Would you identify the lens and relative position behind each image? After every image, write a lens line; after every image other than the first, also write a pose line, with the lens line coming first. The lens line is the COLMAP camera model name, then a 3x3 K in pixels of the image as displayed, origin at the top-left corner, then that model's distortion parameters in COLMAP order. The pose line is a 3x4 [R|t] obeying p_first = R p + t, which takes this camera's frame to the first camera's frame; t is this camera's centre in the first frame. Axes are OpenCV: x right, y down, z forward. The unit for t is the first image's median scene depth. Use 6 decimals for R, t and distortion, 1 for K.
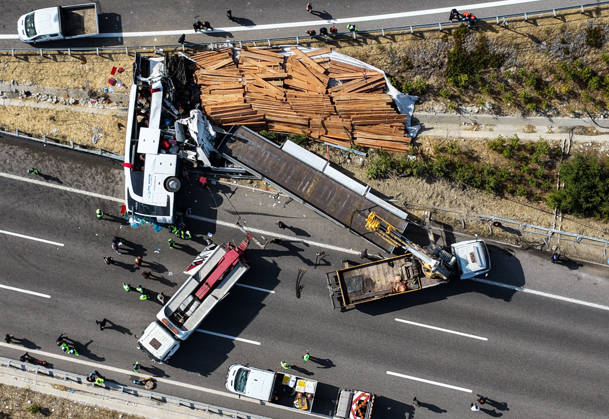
lens RADIAL K [[1206.4, 0, 295.3], [0, 1206.4, 193.7], [0, 0, 1]] dist [-0.015376, 0.000000]
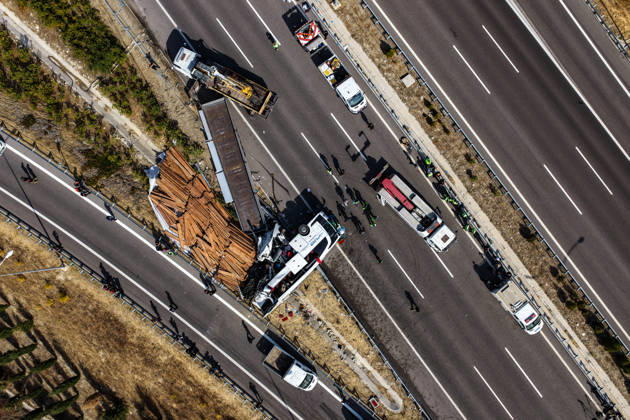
lens RADIAL K [[512.1, 0, 315.8], [0, 512.1, 206.2], [0, 0, 1]] dist [-0.013311, 0.024277]
pose [[-0.752333, -0.657505, 0.041018, -0.115373], [0.658000, -0.746944, 0.095449, -0.034648], [-0.032120, 0.098800, 0.994589, 0.373280]]
